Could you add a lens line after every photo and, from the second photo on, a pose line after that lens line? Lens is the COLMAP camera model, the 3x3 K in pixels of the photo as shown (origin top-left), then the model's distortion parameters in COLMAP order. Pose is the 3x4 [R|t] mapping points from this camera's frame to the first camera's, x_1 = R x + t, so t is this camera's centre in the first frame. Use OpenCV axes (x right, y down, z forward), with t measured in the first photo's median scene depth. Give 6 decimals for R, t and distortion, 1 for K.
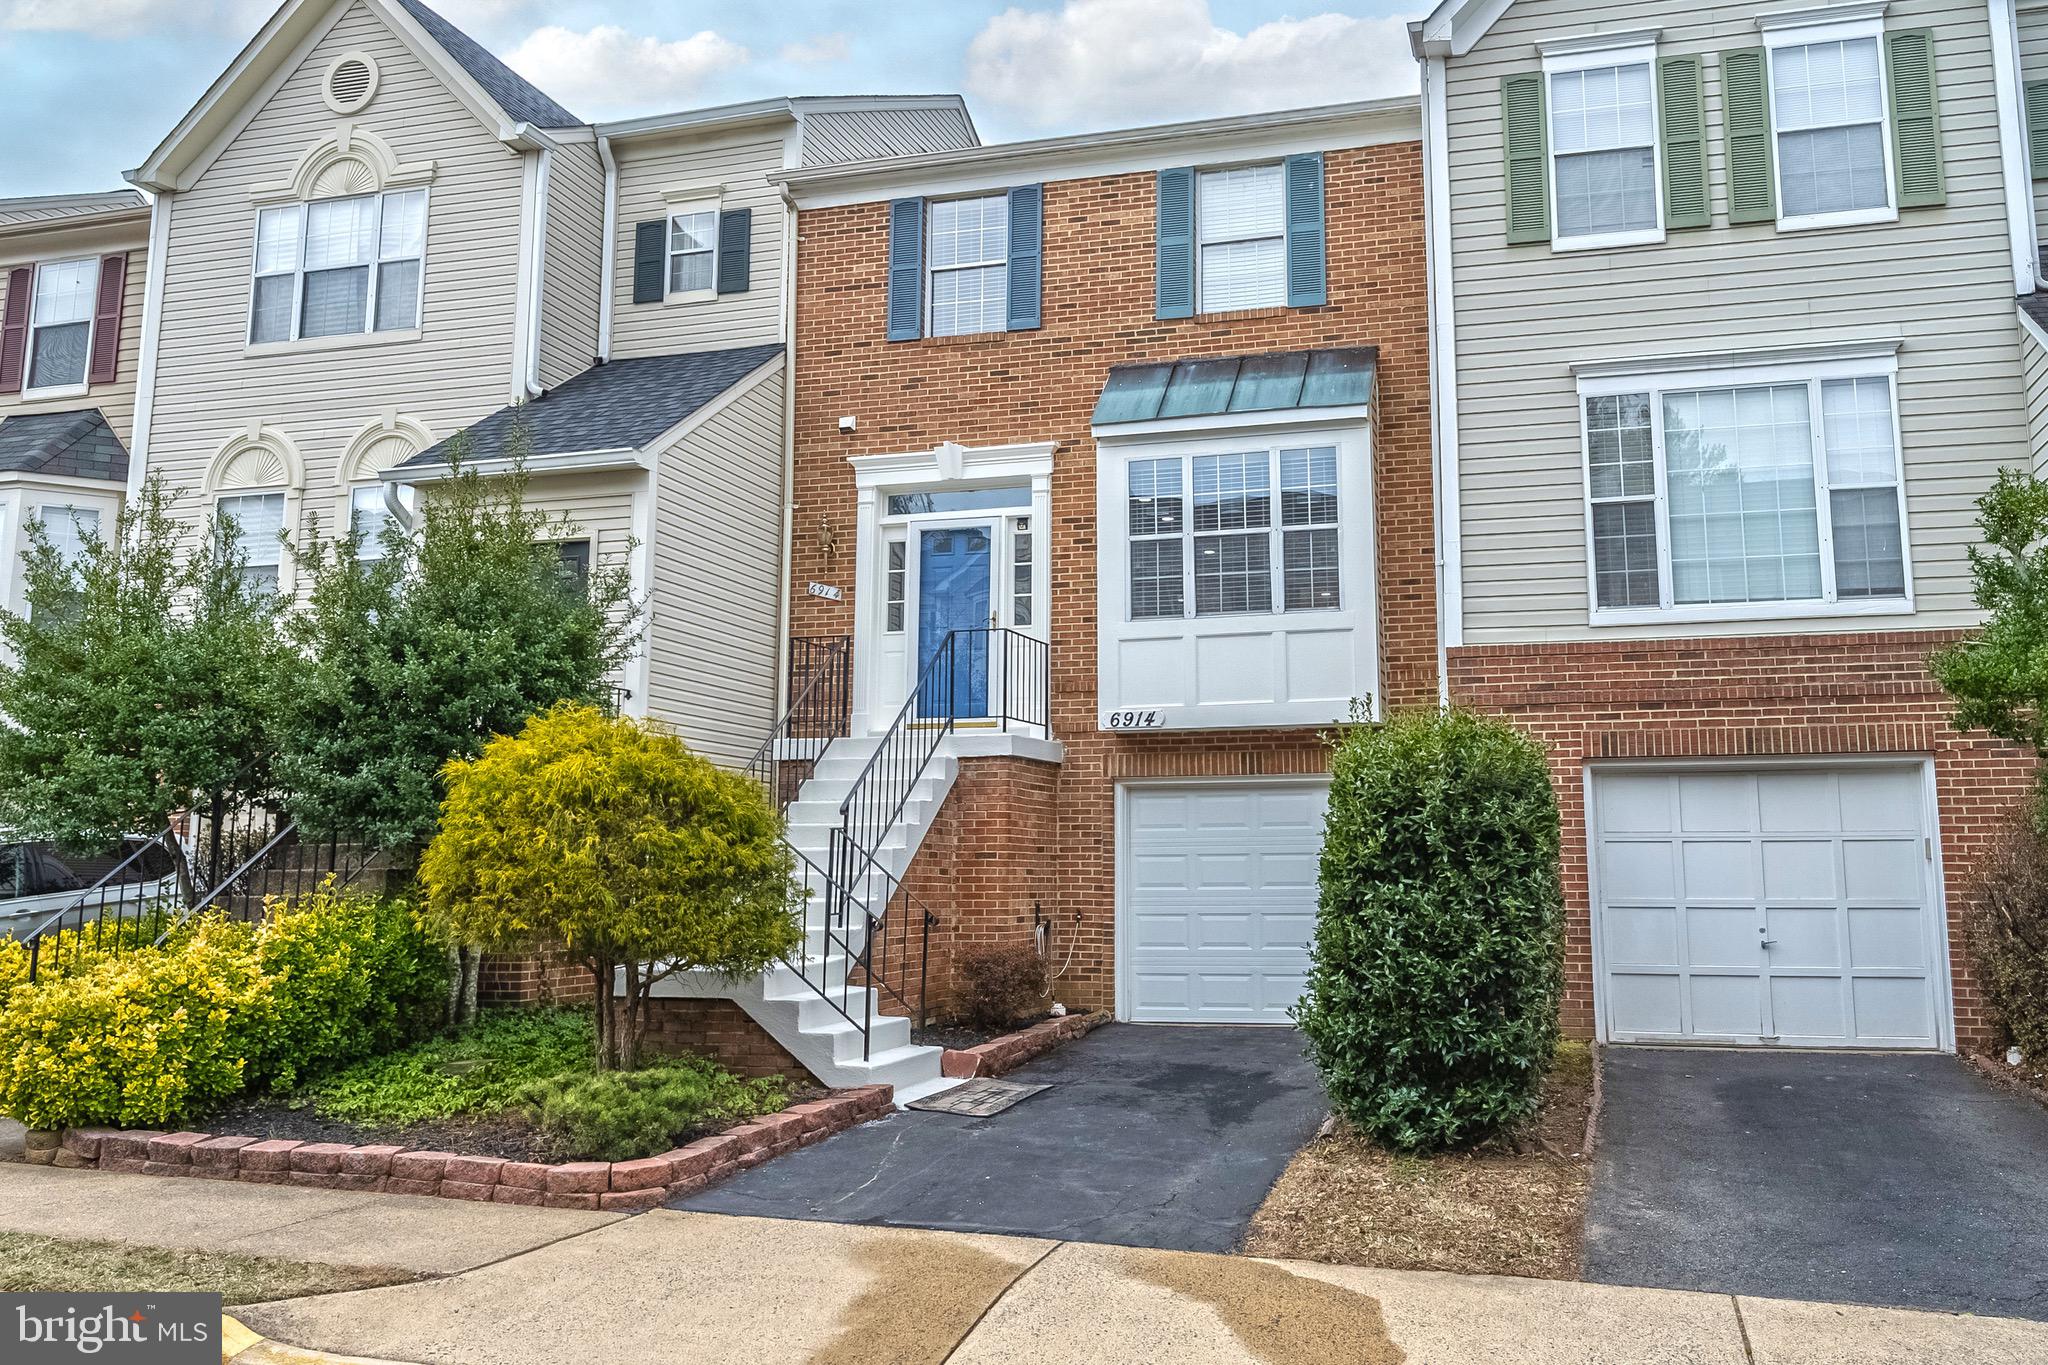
lens RADIAL K [[1365.1, 0, 1025.8], [0, 1365.1, 683.0], [0, 0, 1]] dist [0.022307, 0.000643]
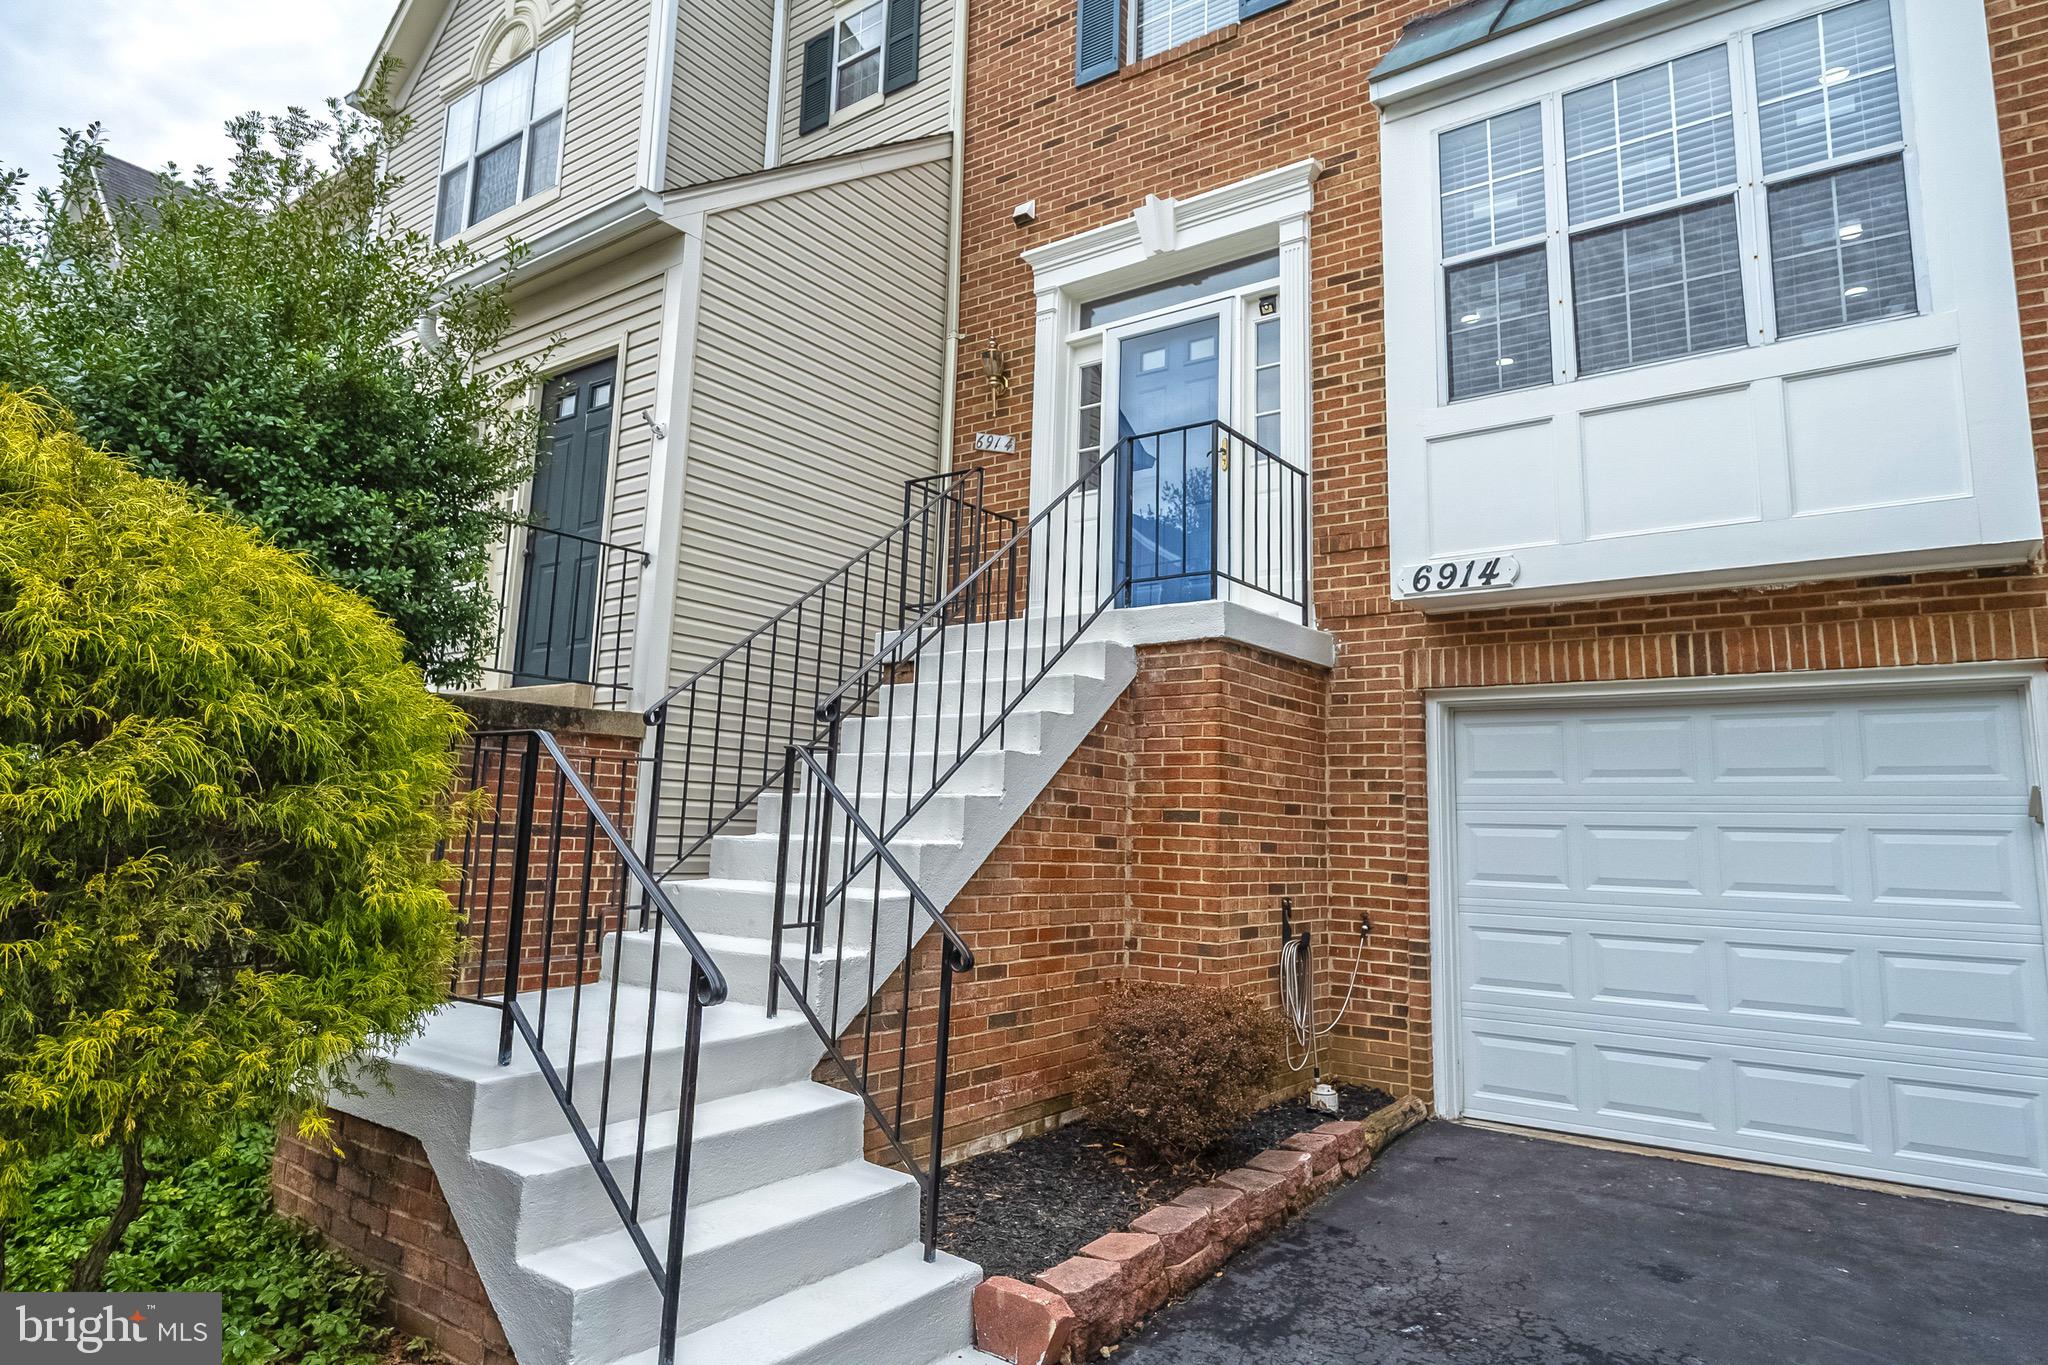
lens RADIAL K [[1212.6, 0, 986.7], [0, 1212.6, 628.8], [0, 0, 1]] dist [0.002732, 0.001169]
pose [[0.956781, -0.018634, -0.290213, 0.036554], [0.009393, 0.999404, -0.033203, 0.058534], [0.290658, 0.029042, 0.956386, 0.447124]]
